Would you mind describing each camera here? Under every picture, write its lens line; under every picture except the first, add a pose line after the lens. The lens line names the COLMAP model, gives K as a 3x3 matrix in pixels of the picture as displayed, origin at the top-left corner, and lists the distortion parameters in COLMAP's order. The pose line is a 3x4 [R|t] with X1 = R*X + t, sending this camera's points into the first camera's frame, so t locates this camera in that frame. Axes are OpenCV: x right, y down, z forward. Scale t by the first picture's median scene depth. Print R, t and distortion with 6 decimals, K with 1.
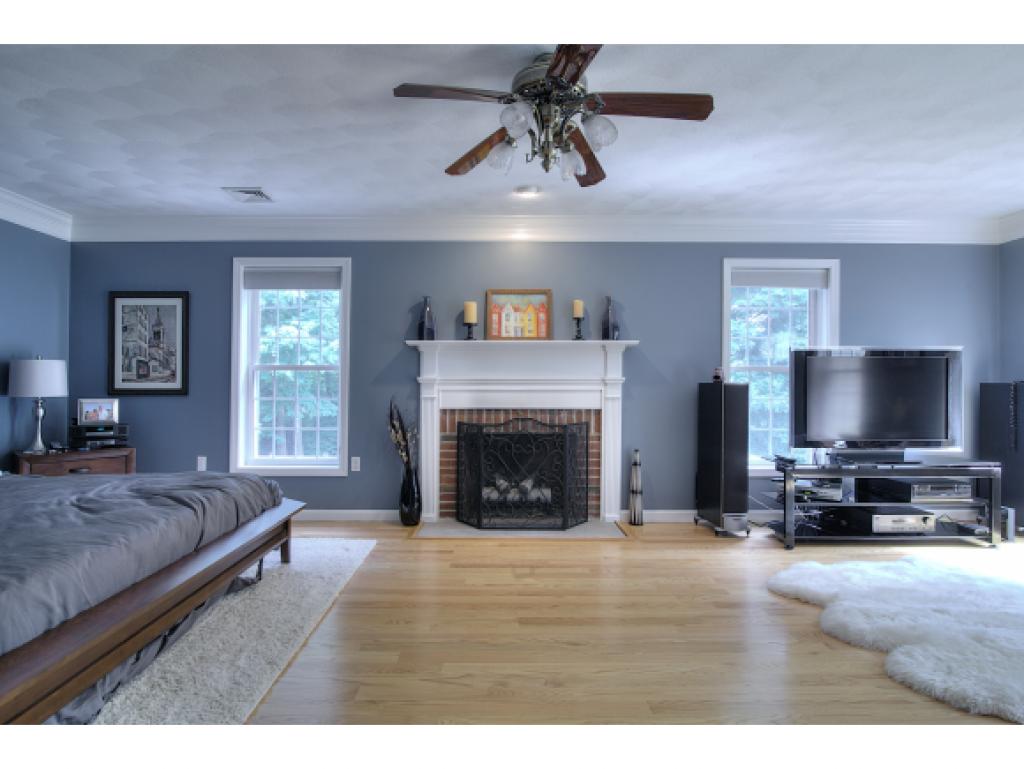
lens RADIAL K [[523.9, 0, 480.0], [0, 523.9, 382.6], [0, 0, 1]] dist [-0.001048, 0.000872]
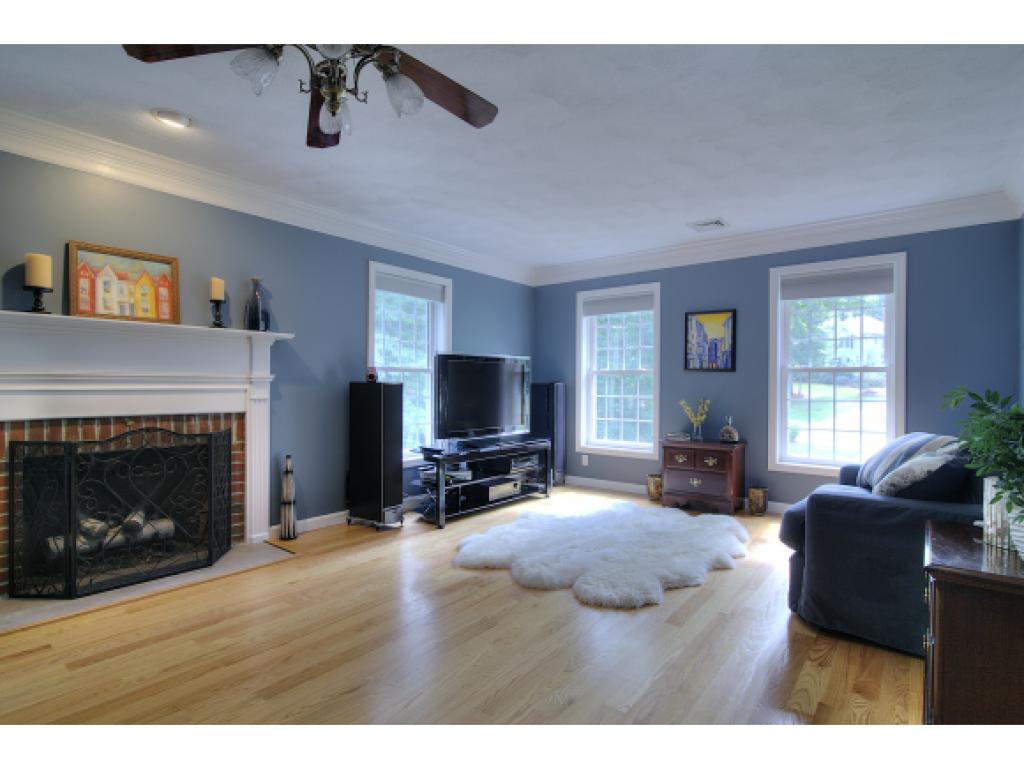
lens RADIAL K [[523.9, 0, 511.5], [0, 523.9, 388.5], [0, 0, 1]] dist [-0.001048, 0.000872]
pose [[0.622604, -0.003383, 0.782530, -0.166816], [-0.006488, 0.999934, 0.009485, 0.001785], [-0.782510, -0.010982, 0.622541, 0.144057]]
